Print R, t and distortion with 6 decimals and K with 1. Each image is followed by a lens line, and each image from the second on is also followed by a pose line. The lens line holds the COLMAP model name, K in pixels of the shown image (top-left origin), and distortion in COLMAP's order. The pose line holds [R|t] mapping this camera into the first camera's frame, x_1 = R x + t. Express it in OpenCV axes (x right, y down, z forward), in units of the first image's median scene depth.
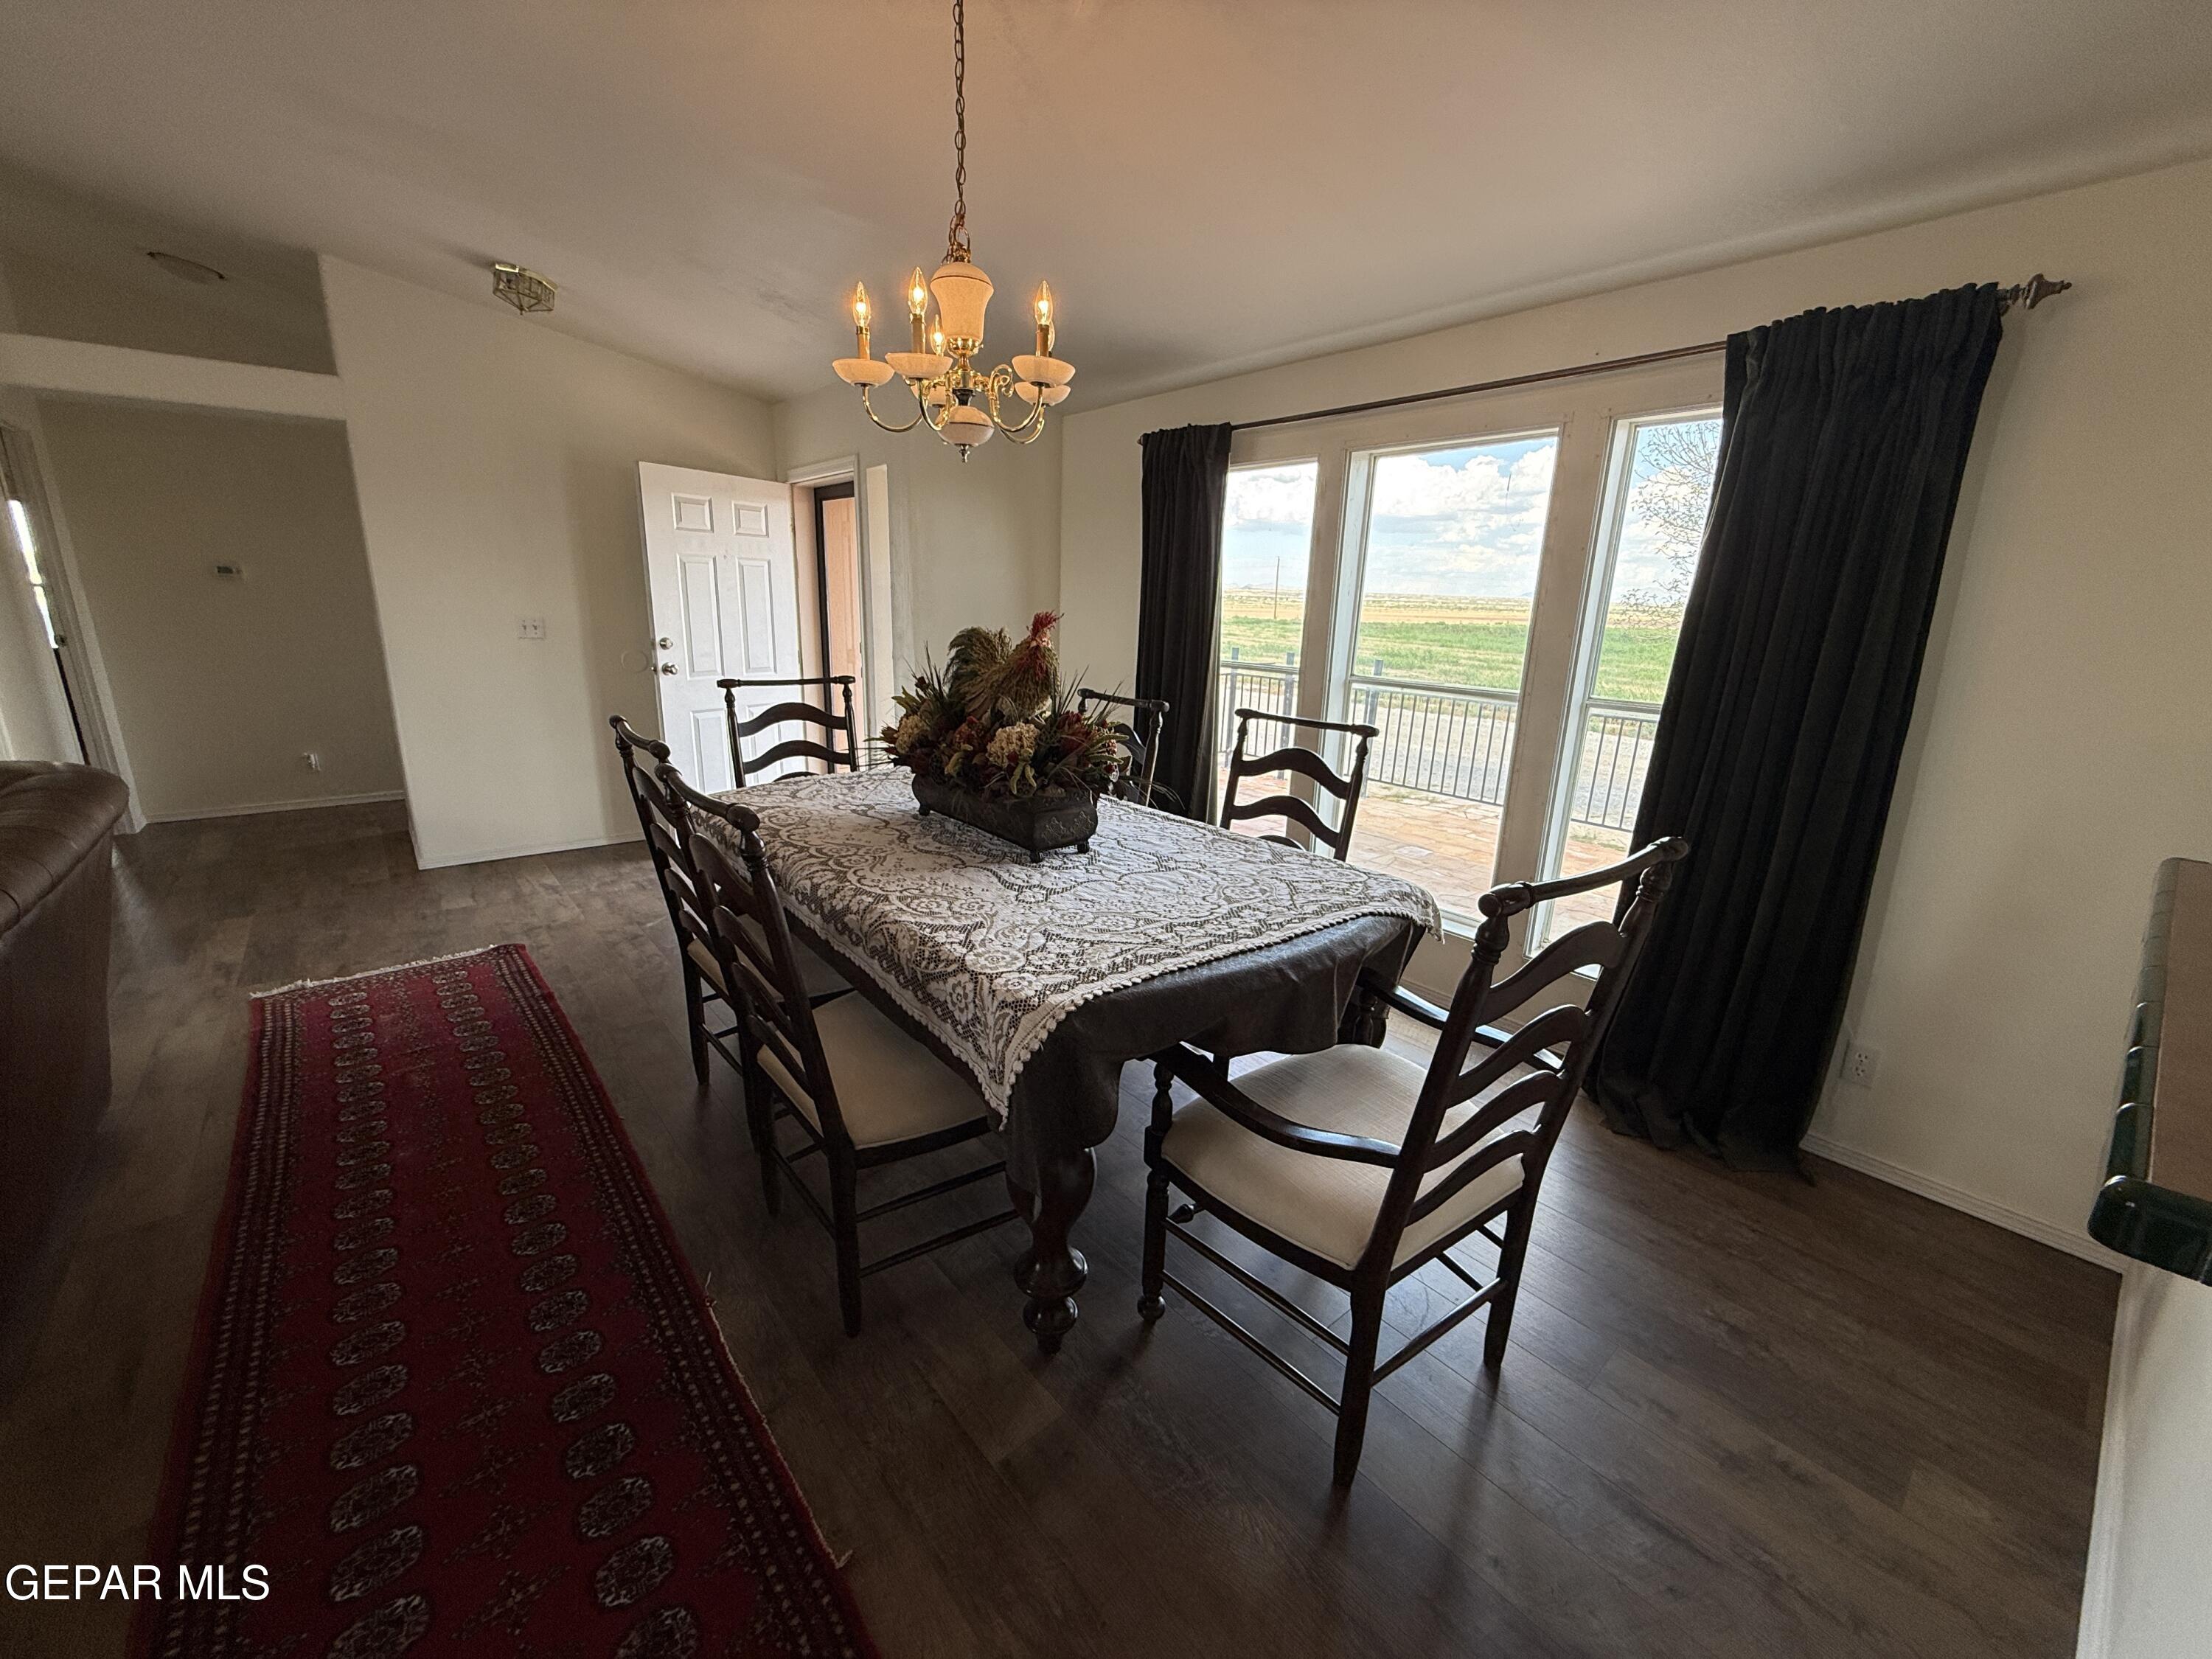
lens RADIAL K [[884.5, 0, 1099.3], [0, 884.5, 828.9], [0, 0, 1]] dist [0.001535, -0.000816]
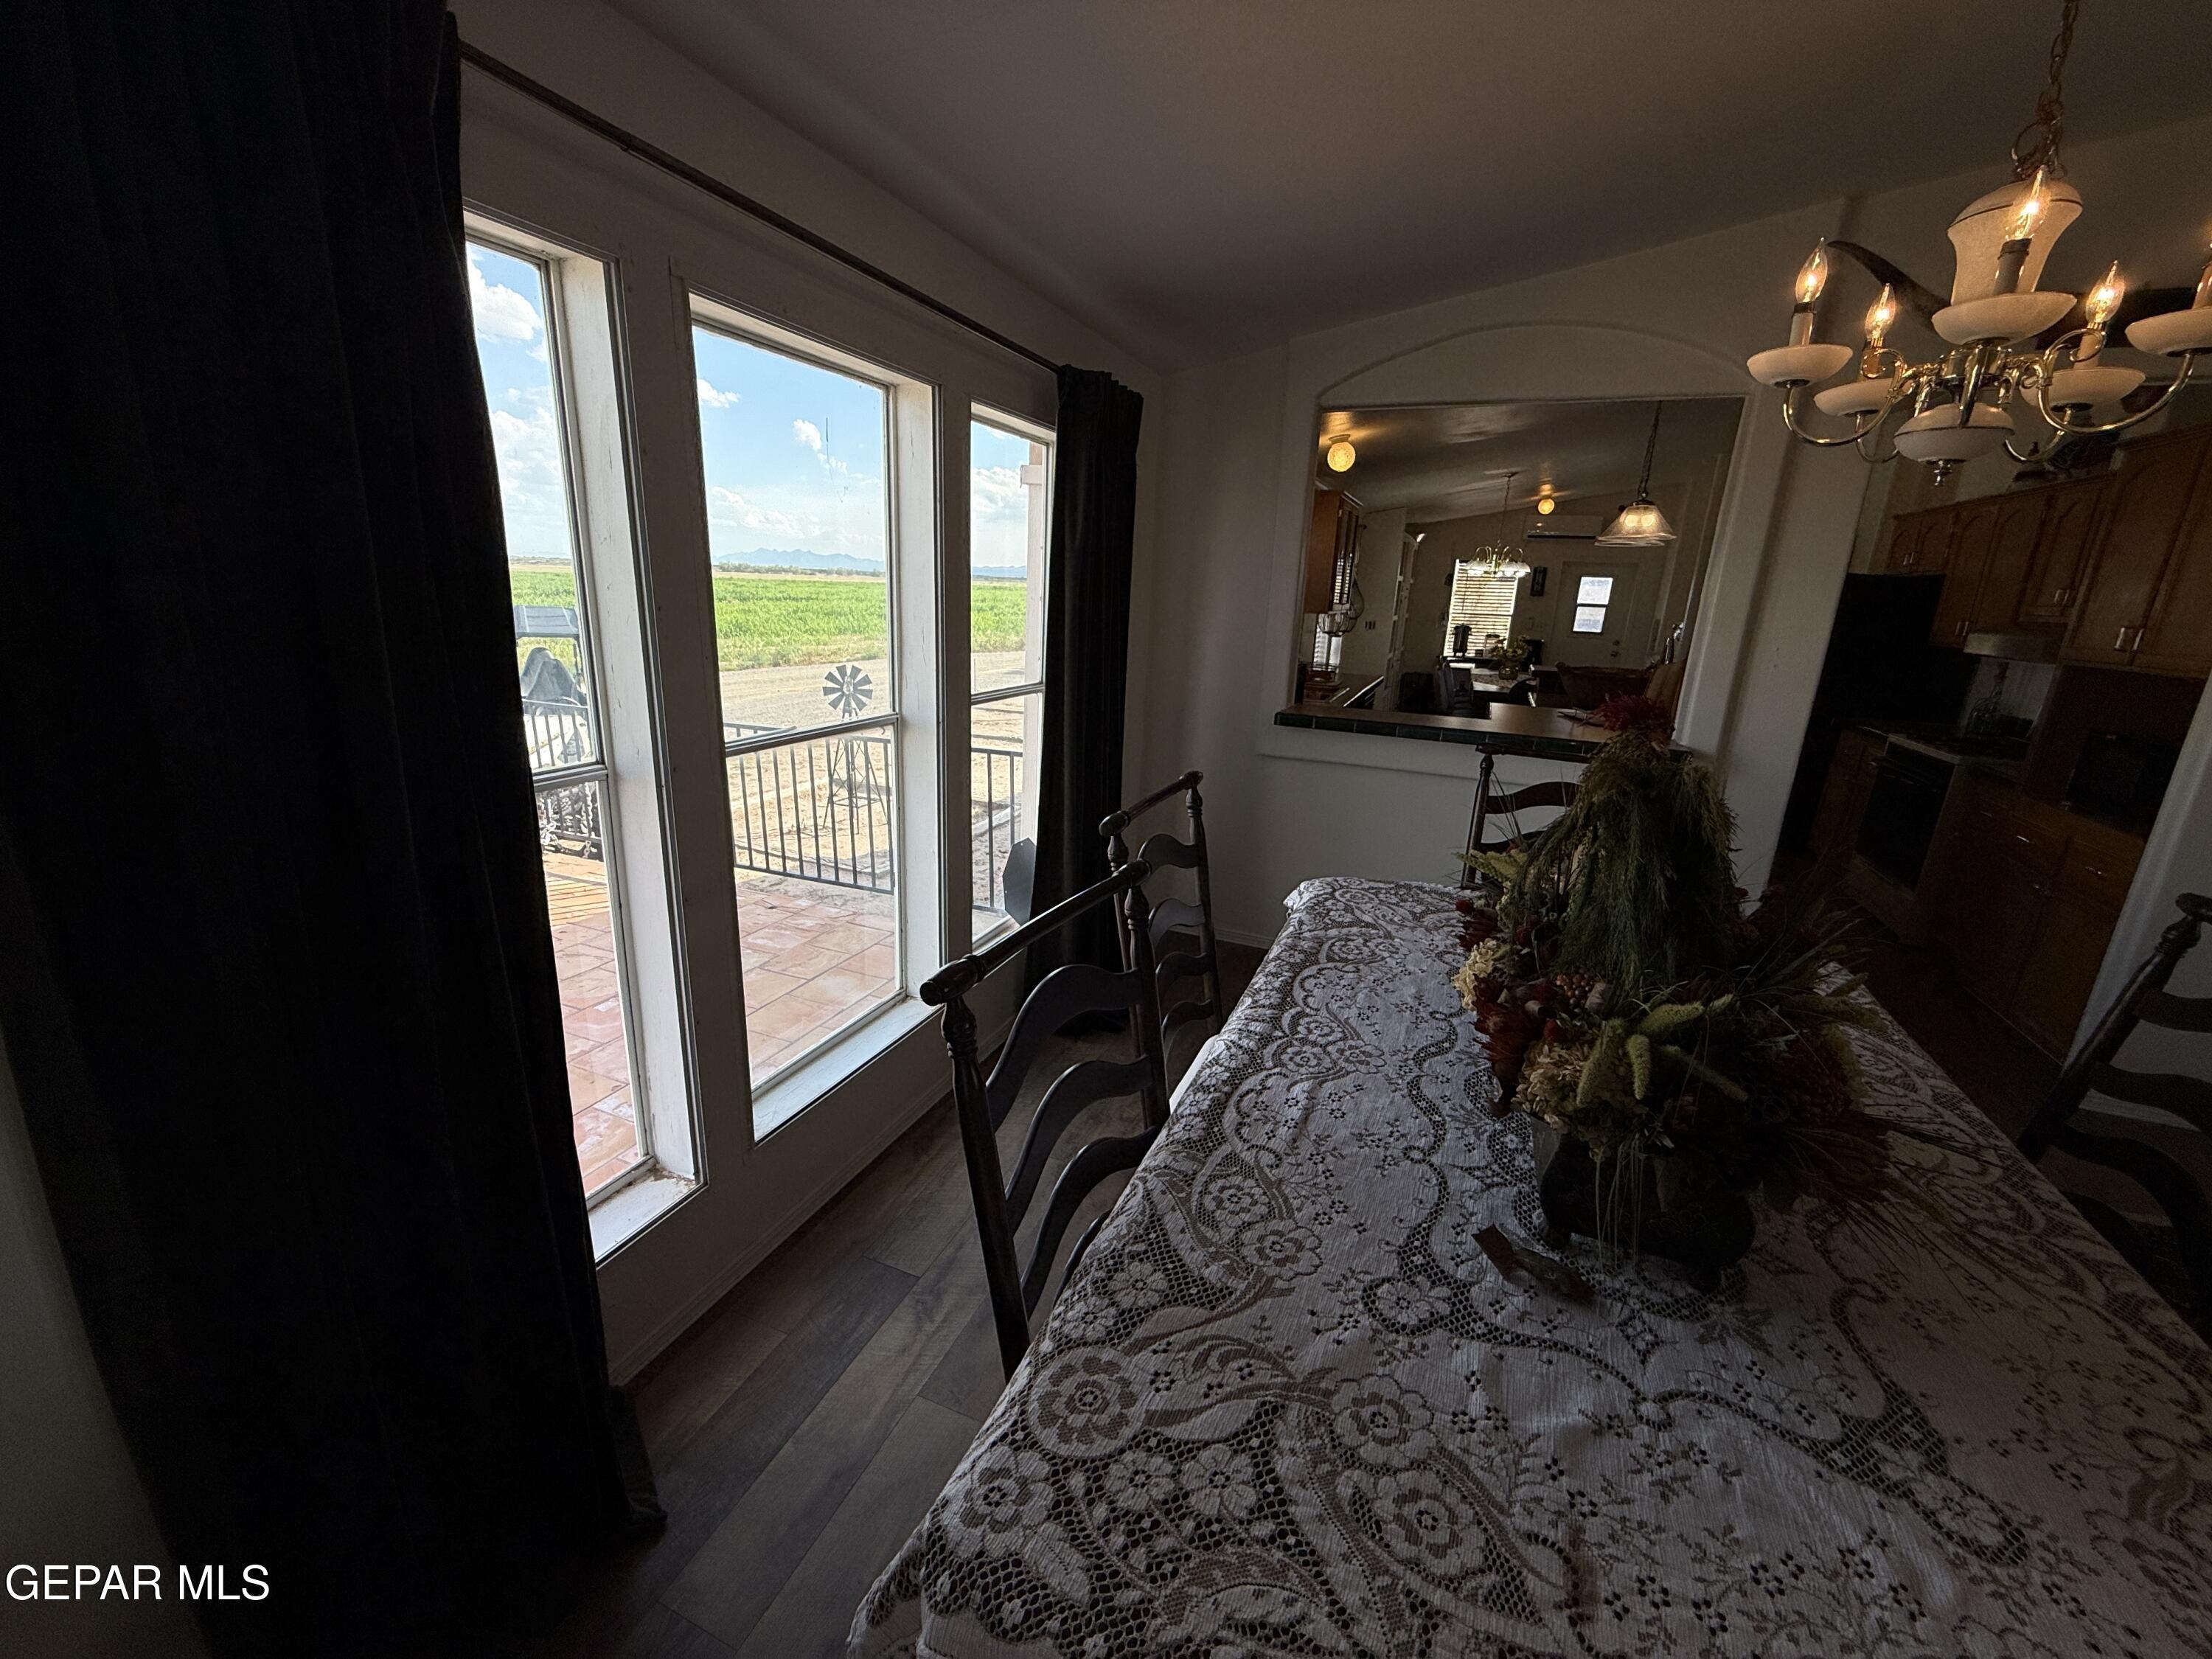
lens RADIAL K [[884.5, 0, 1120.8], [0, 884.5, 849.7], [0, 0, 1]] dist [0.001535, -0.000816]
pose [[-0.472895, -0.282945, 0.834453, -0.279483], [0.190160, 0.891947, 0.410207, -0.305035], [-0.860354, 0.352664, -0.367993, 1.050347]]
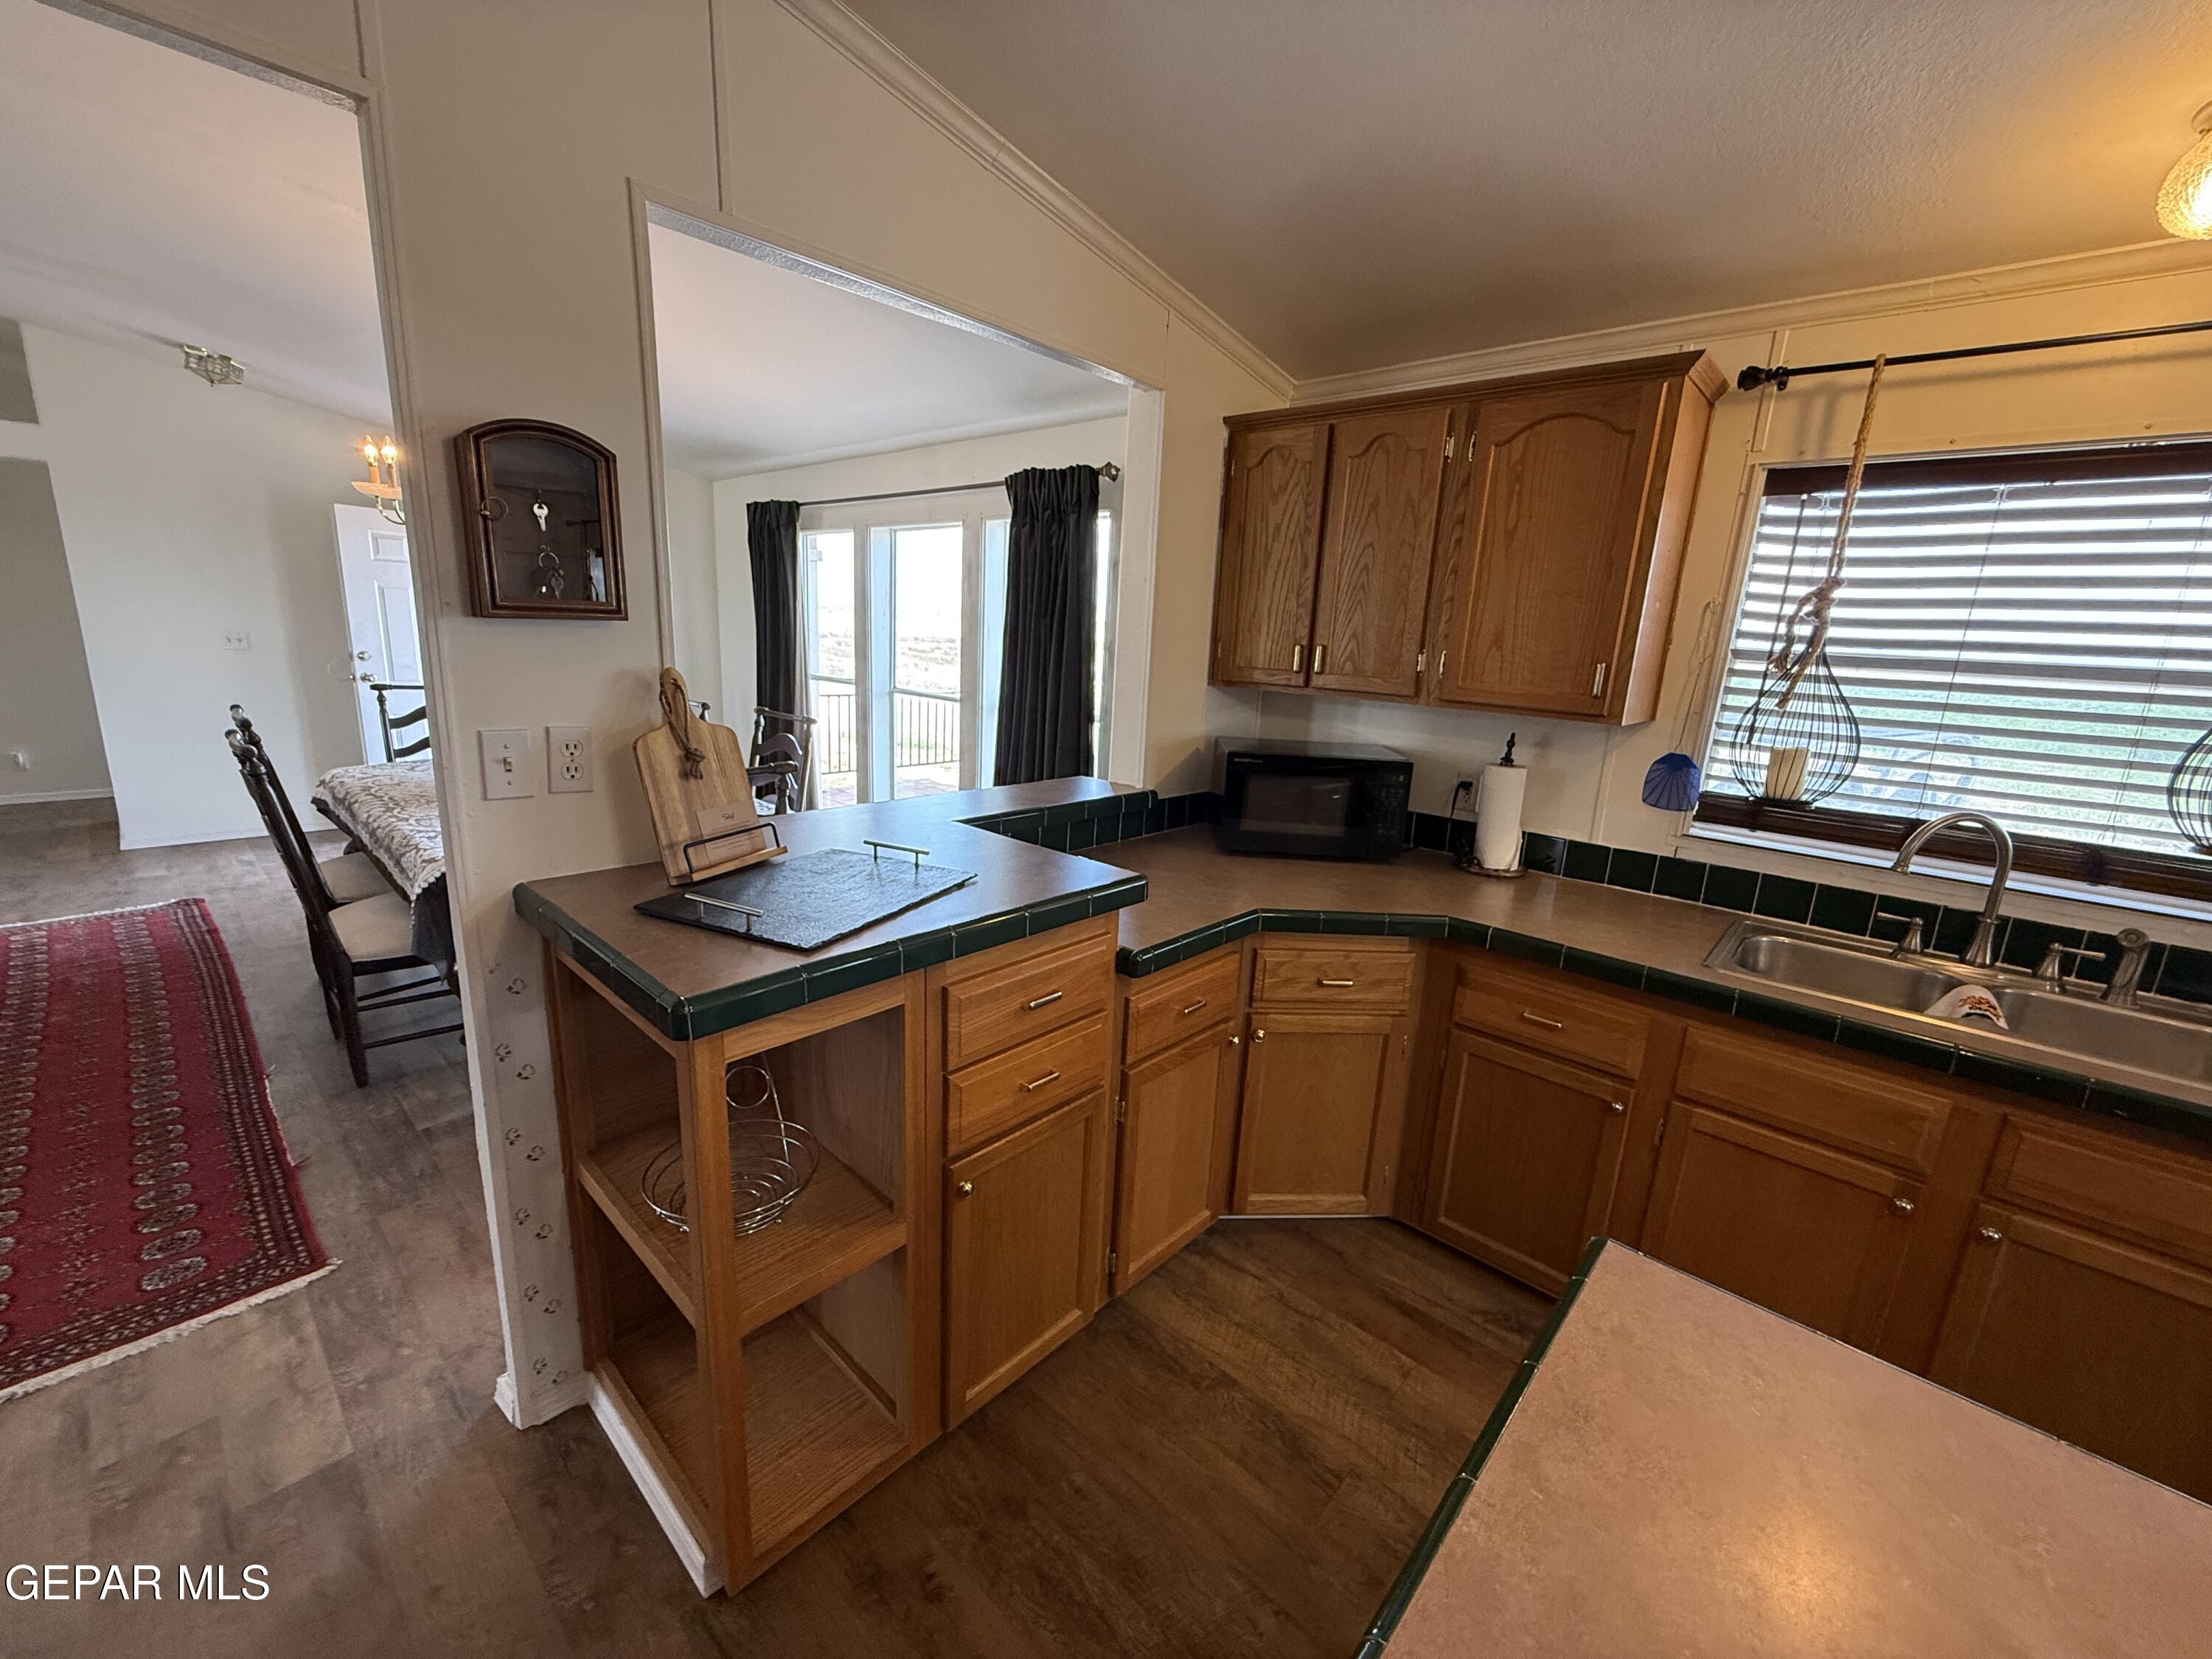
lens RADIAL K [[884.5, 0, 1112.0], [0, 884.5, 818.9], [0, 0, 1]] dist [0.001535, -0.000816]
pose [[0.989363, -0.014078, 0.144787, 0.447270], [0.018616, 0.999375, -0.030041, 0.085781], [-0.144273, 0.032416, 0.989007, -0.424661]]
